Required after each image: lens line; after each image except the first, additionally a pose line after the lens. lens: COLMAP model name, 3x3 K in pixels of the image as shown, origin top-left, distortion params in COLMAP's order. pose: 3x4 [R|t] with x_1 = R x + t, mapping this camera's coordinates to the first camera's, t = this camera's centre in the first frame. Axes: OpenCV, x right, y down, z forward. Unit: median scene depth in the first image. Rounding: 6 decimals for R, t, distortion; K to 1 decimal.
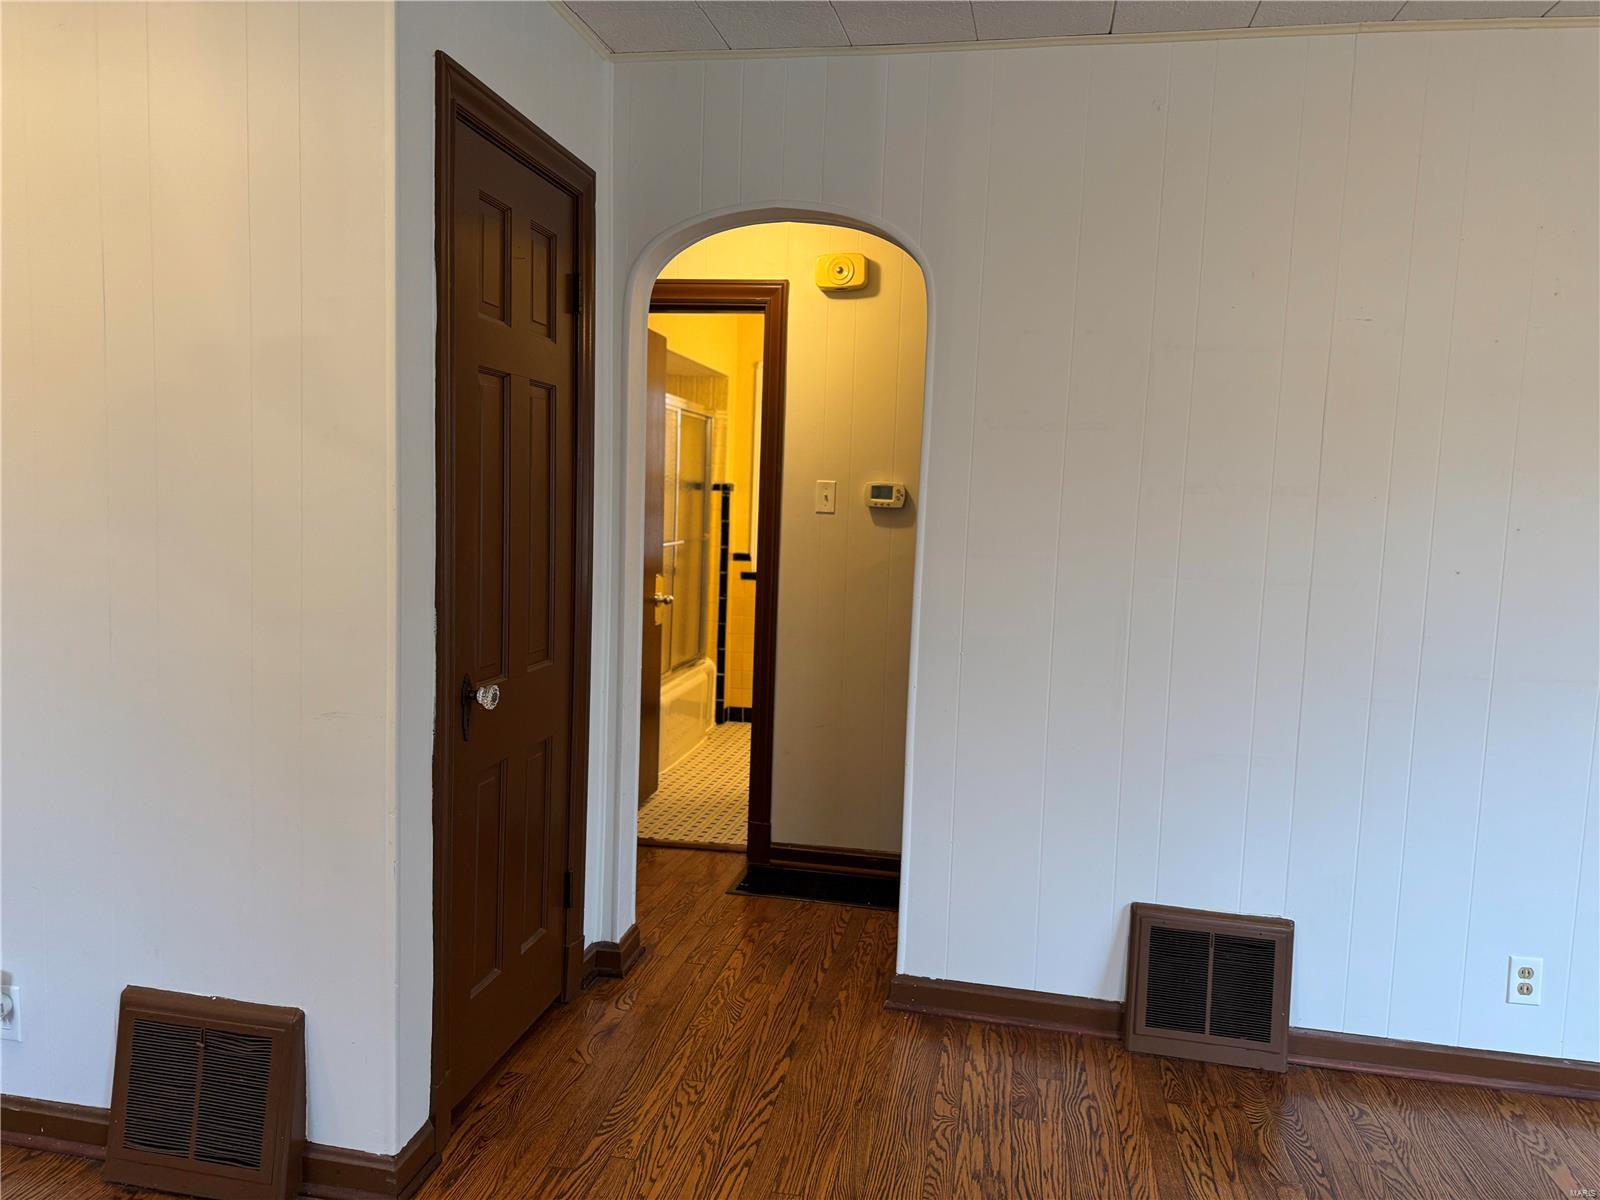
lens RADIAL K [[1133.1, 0, 809.4], [0, 1133.1, 587.2], [0, 0, 1]] dist [0.026972, -0.028220]
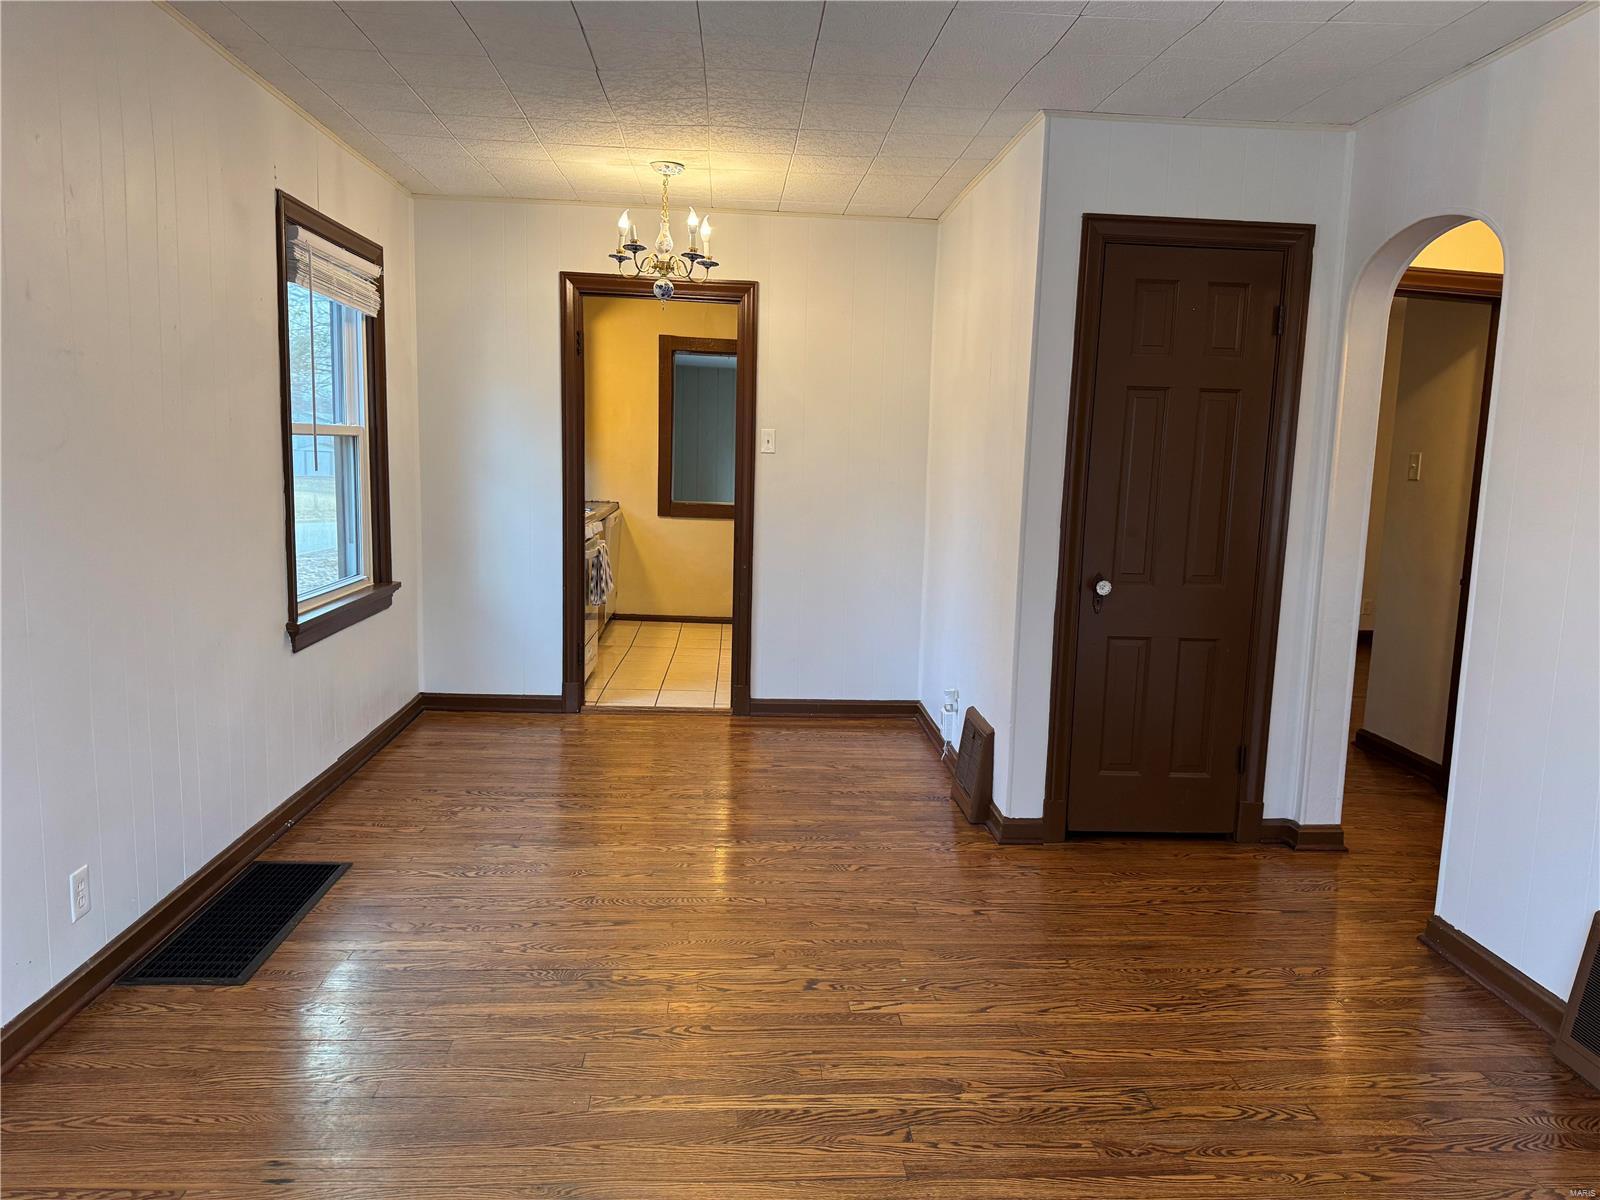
lens RADIAL K [[1122.0, 0, 796.6], [0, 1122.0, 591.5], [0, 0, 1]] dist [0.124889, -0.179431]
pose [[0.239226, 0.091864, -0.966609, 0.994251], [-0.105196, 0.992107, 0.068252, 0.029583], [0.965249, 0.085356, 0.247001, 0.132406]]
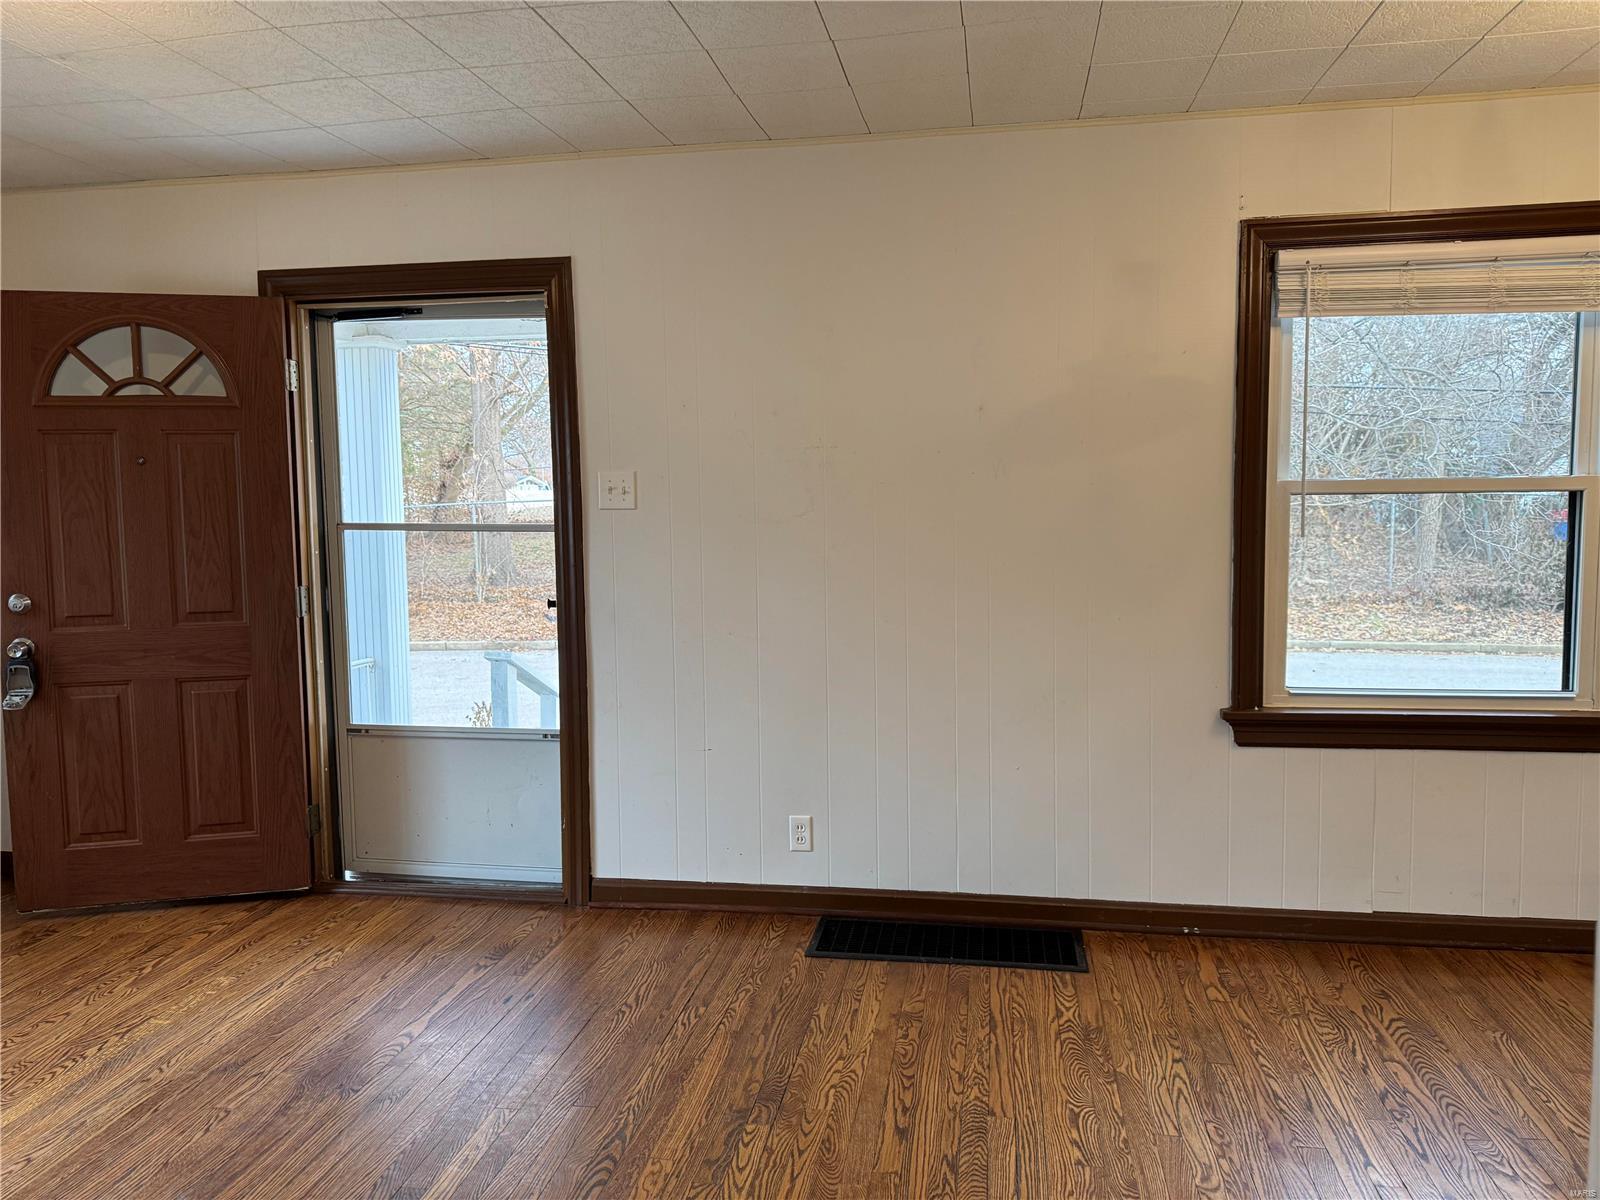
lens RADIAL K [[1133.1, 0, 809.4], [0, 1133.1, 587.2], [0, 0, 1]] dist [0.026972, -0.028220]
pose [[-0.999381, -0.024583, -0.025180, -0.013839], [-0.028371, 0.986181, 0.163227, -0.084001], [0.020820, 0.163840, -0.986267, 1.041383]]
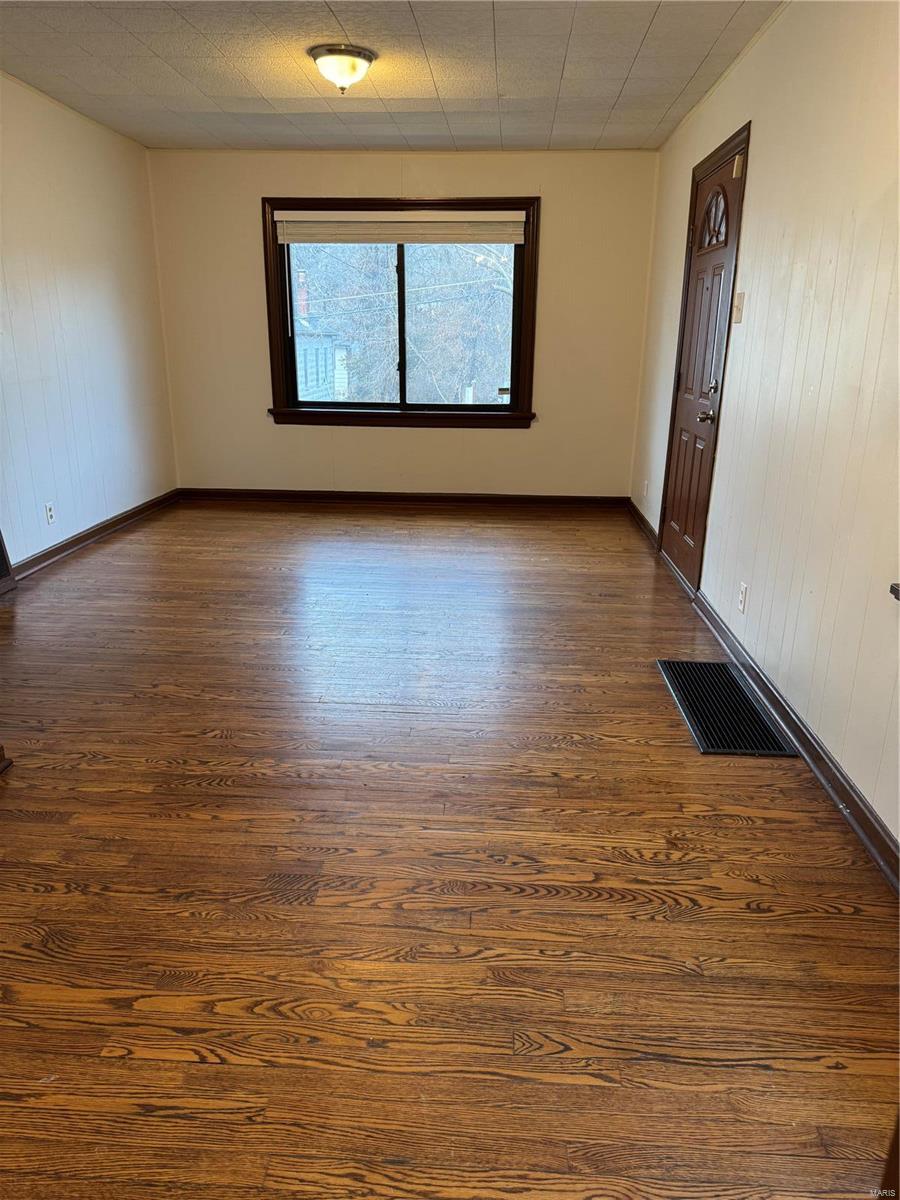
lens RADIAL K [[841.5, 0, 447.3], [0, 841.5, 602.1], [0, 0, 1]] dist [0.124889, -0.179431]
pose [[-0.125020, -0.339991, 0.932082, -1.131204], [0.068045, 0.934302, 0.349928, -0.045823], [-0.989818, 0.107171, -0.093672, 0.350233]]
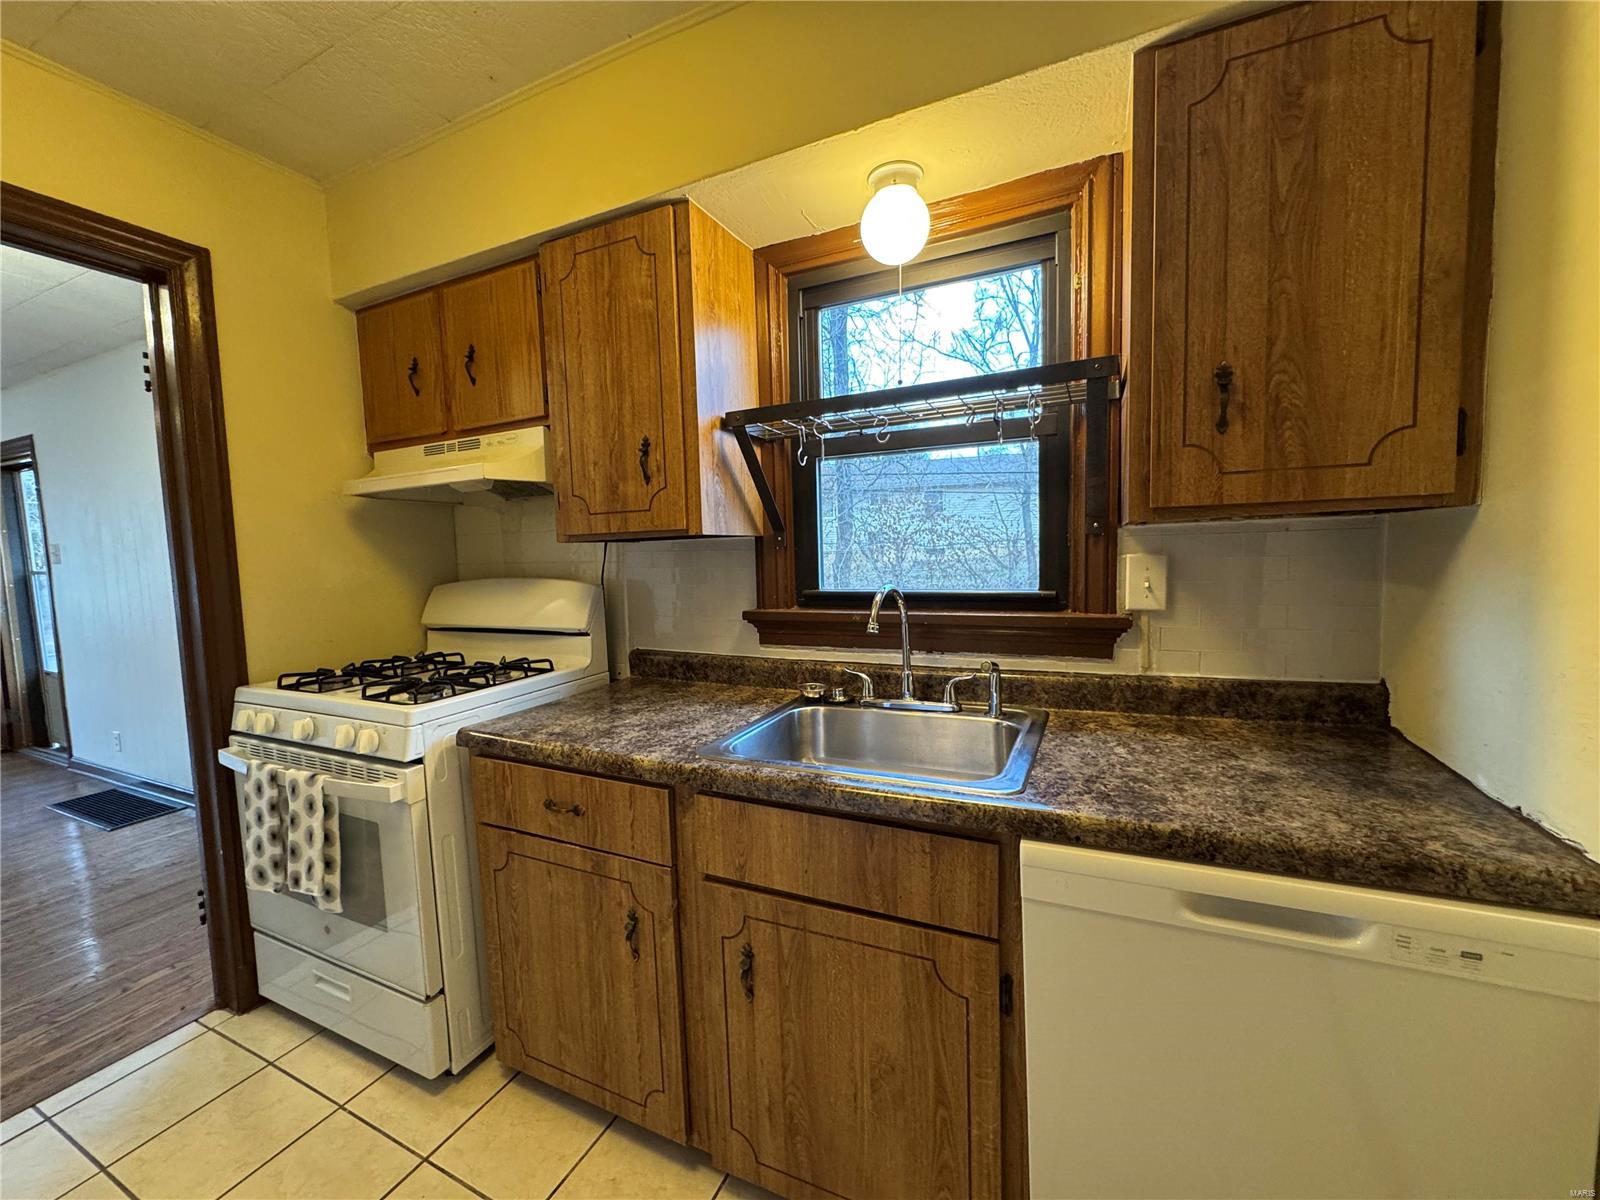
lens RADIAL K [[643.9, 0, 800.0], [0, 643.9, 600.0], [0, 0, 1]] dist [-0.001455, -0.000065]
pose [[-0.968066, -0.034643, 0.248289, -1.749234], [0.007685, 0.985839, 0.167516, -0.102805], [-0.250577, 0.164075, -0.954092, 0.693180]]
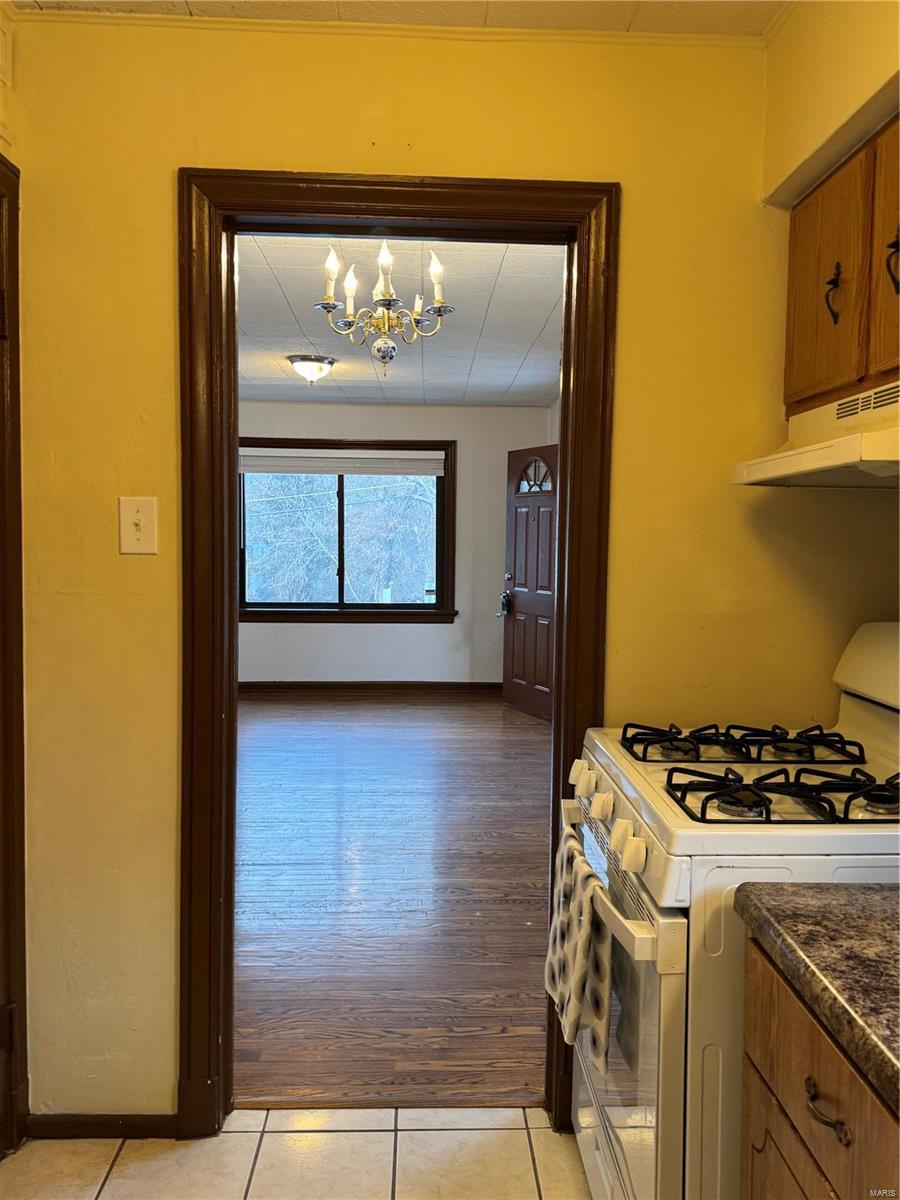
lens RADIAL K [[988.3, 0, 453.4], [0, 988.3, 593.3], [0, 0, 1]] dist [0.141066, -0.245983]
pose [[-0.219786, -0.103846, 0.970005, -1.792298], [0.061448, 0.990870, 0.120003, -0.125032], [-0.973611, 0.085980, -0.211399, 0.497901]]
